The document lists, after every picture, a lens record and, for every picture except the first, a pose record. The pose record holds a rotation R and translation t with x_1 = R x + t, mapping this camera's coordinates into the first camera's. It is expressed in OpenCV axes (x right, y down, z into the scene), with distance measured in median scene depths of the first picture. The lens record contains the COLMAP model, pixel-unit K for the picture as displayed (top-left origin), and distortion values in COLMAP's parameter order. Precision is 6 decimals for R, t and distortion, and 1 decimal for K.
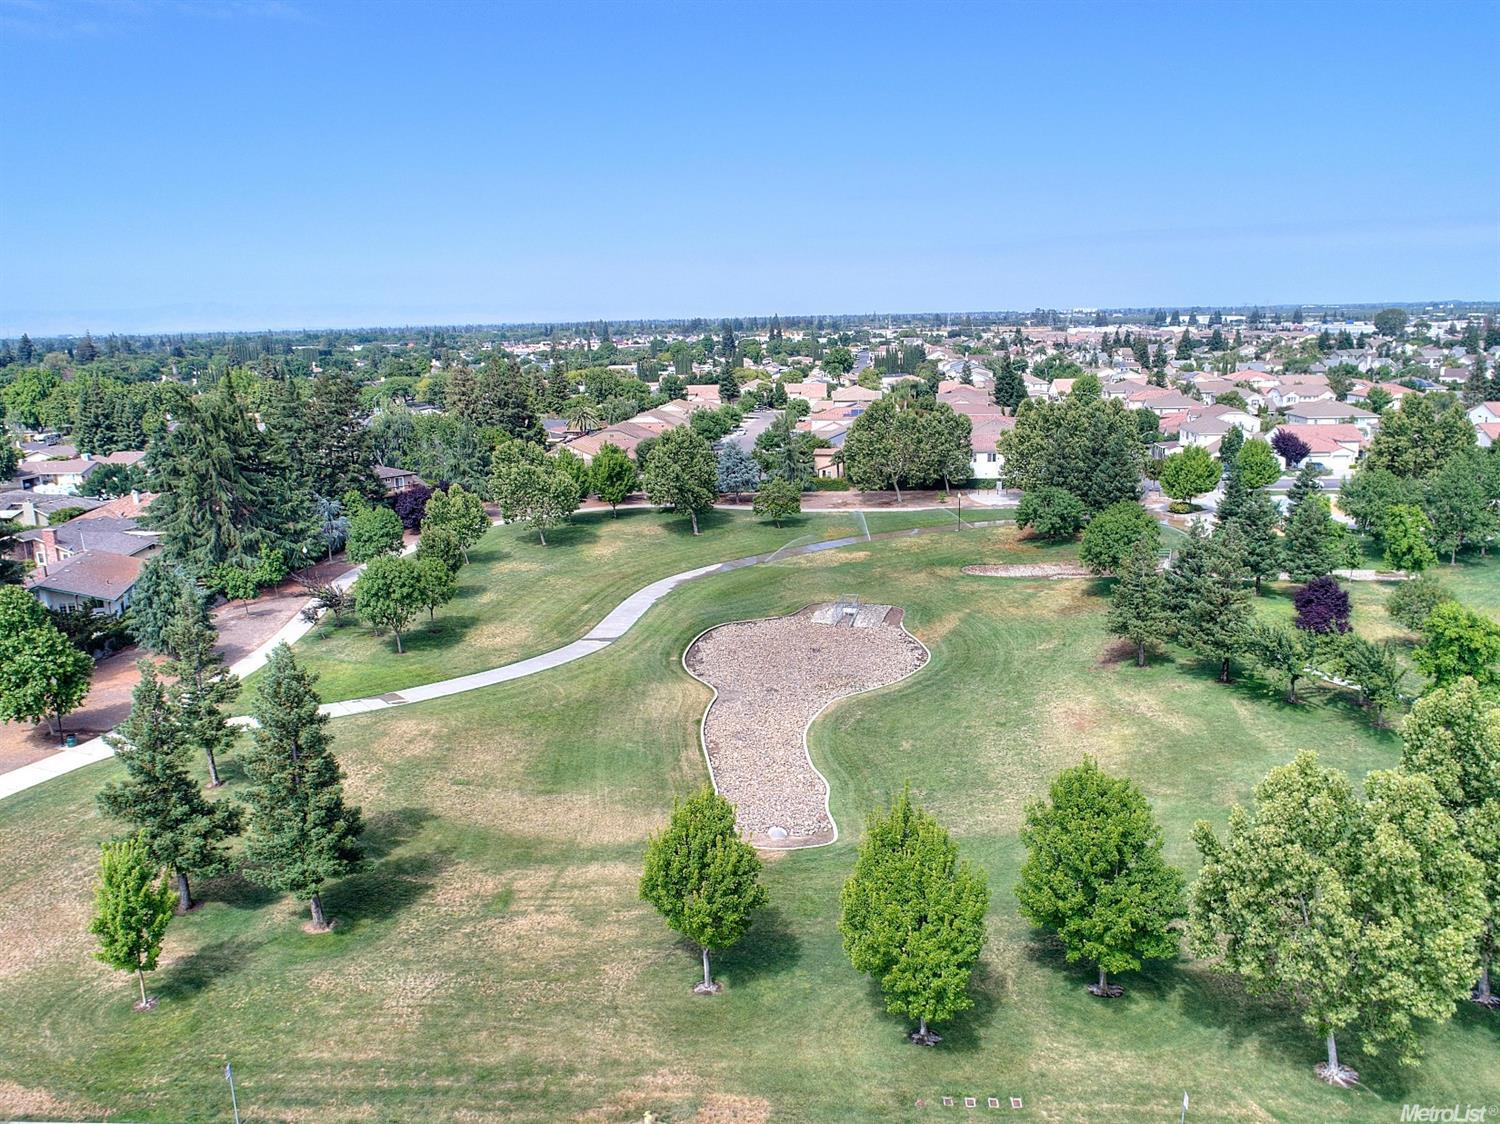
lens RADIAL K [[1137.9, 0, 750.0], [0, 1137.9, 562.0], [0, 0, 1]] dist [-0.010647, 0.001284]
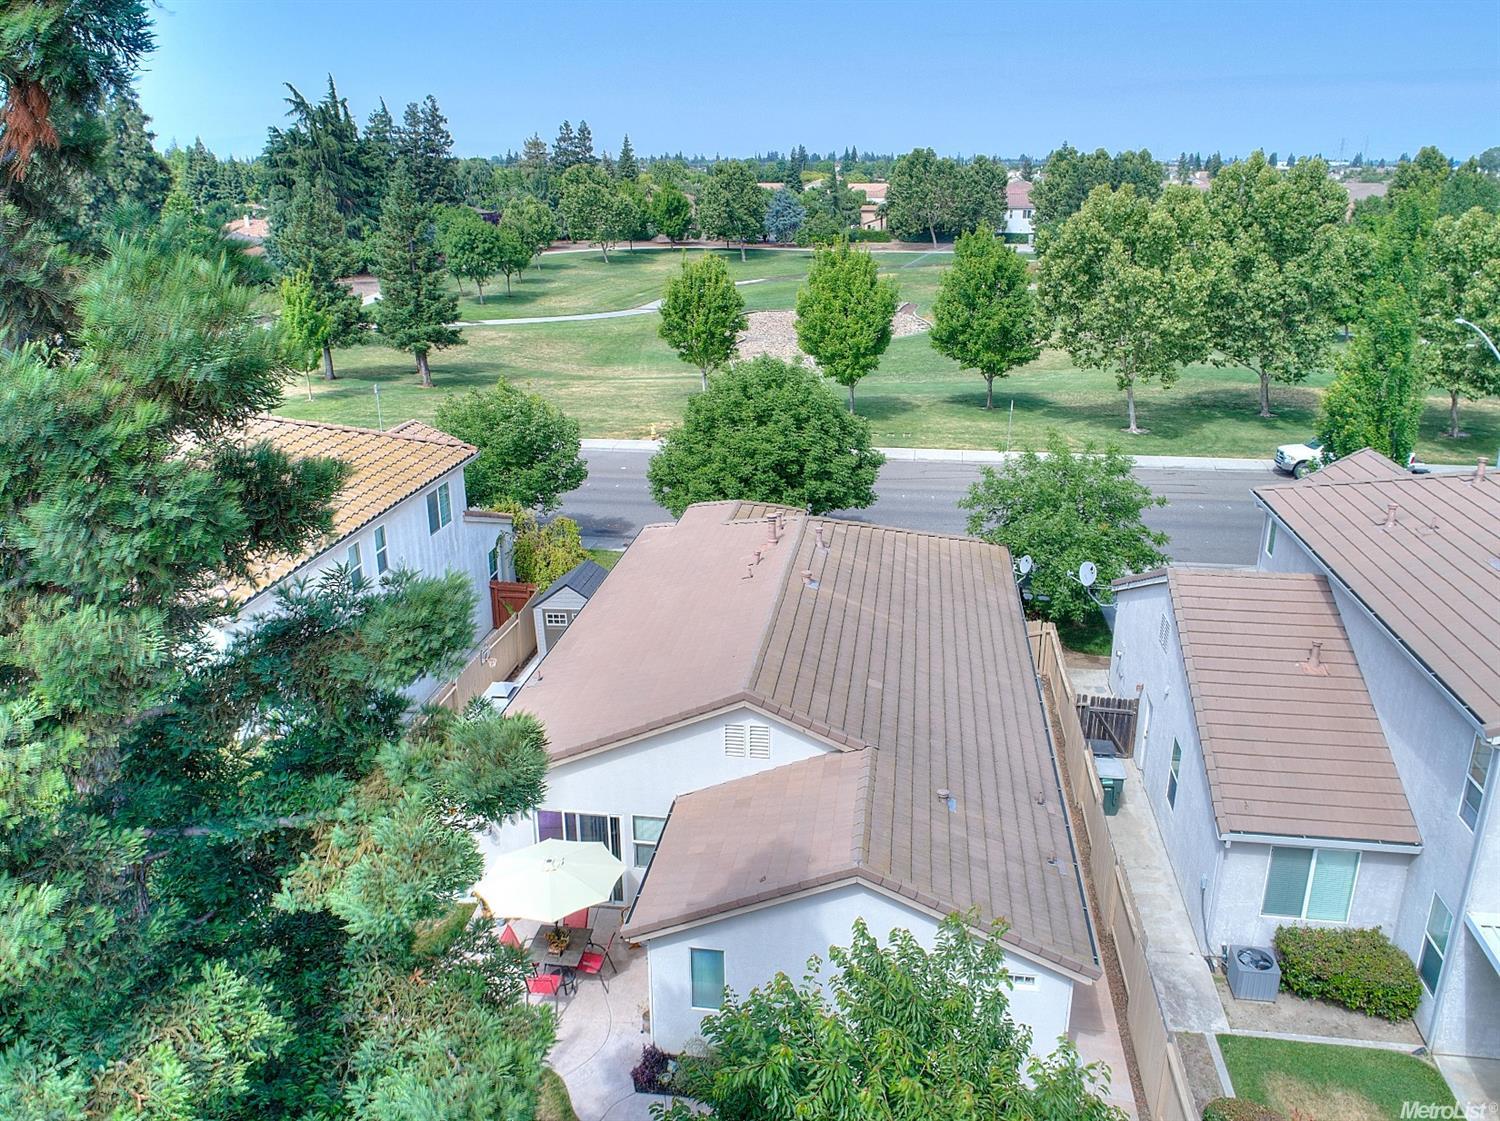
lens RADIAL K [[1137.9, 0, 750.0], [0, 1137.9, 560.5], [0, 0, 1]] dist [-0.010647, 0.001284]
pose [[0.997416, 0.045206, -0.055832, 0.035752], [-0.037798, 0.991146, 0.127279, 0.131219], [0.061092, -0.124840, 0.990294, -0.137064]]
